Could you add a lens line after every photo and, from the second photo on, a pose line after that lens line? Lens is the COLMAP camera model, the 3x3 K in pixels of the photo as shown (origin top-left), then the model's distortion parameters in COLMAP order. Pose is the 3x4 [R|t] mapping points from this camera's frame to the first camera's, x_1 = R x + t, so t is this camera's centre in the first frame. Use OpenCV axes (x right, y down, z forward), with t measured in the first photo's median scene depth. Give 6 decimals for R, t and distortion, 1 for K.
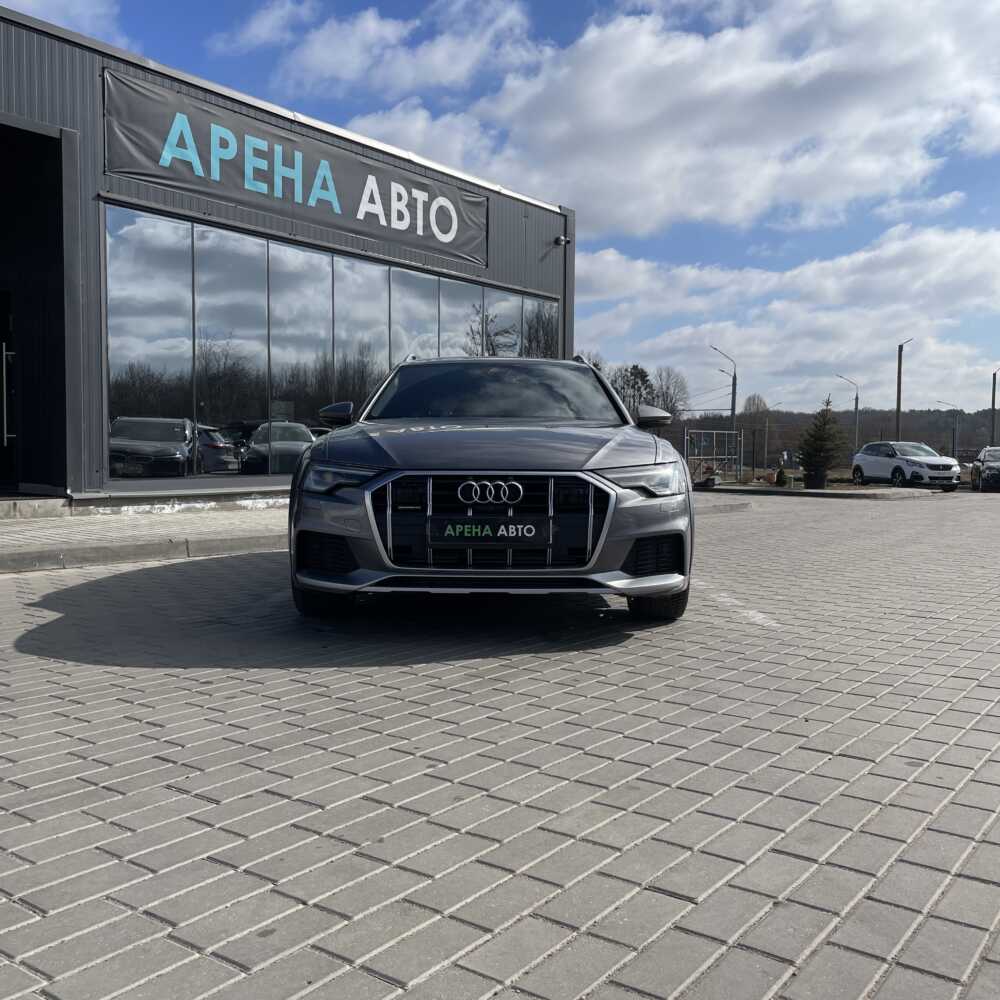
lens RADIAL K [[993.7, 0, 497.0], [0, 993.7, 498.4], [0, 0, 1]] dist [0.006268, 0.000000]
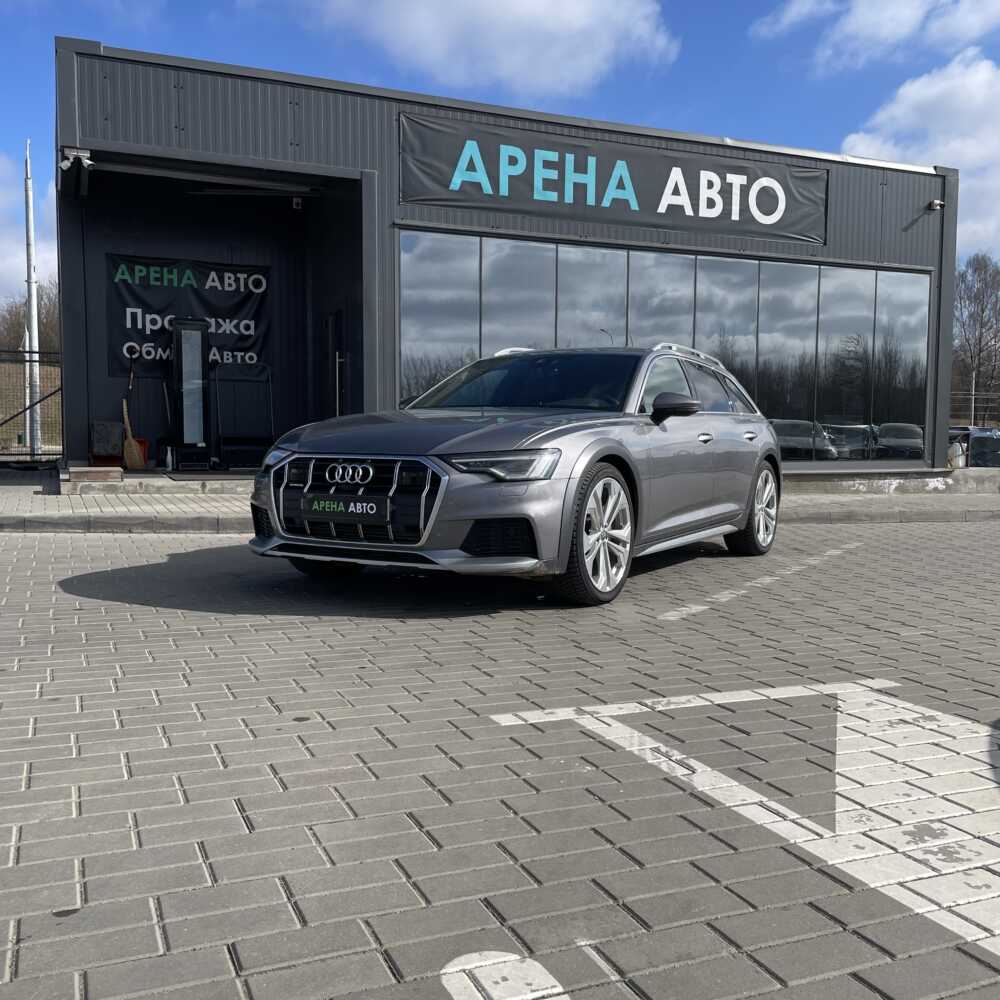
lens RADIAL K [[993.7, 0, 491.6], [0, 993.7, 500.8], [0, 0, 1]] dist [0.006268, 0.000000]
pose [[0.860246, 0.029982, -0.508998, 0.267194], [-0.024429, 0.999547, 0.017591, 0.000298], [0.509294, -0.002698, 0.860588, 0.038588]]
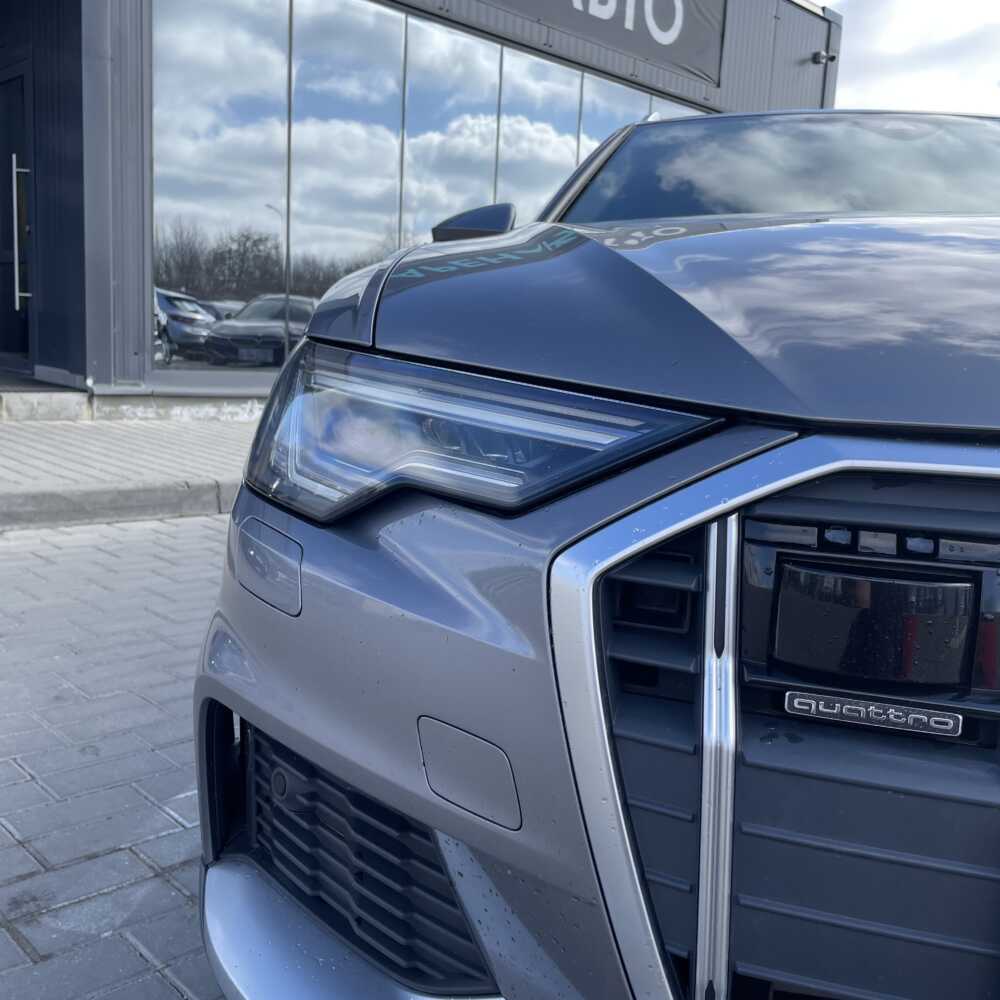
lens RADIAL K [[993.7, 0, 518.1], [0, 993.7, 515.7], [0, 0, 1]] dist [0.006268, 0.000000]
pose [[0.988517, 0.067222, -0.135334, -0.044912], [-0.050805, 0.991315, 0.121299, -0.011672], [0.142313, -0.113030, 0.983347, 0.323674]]
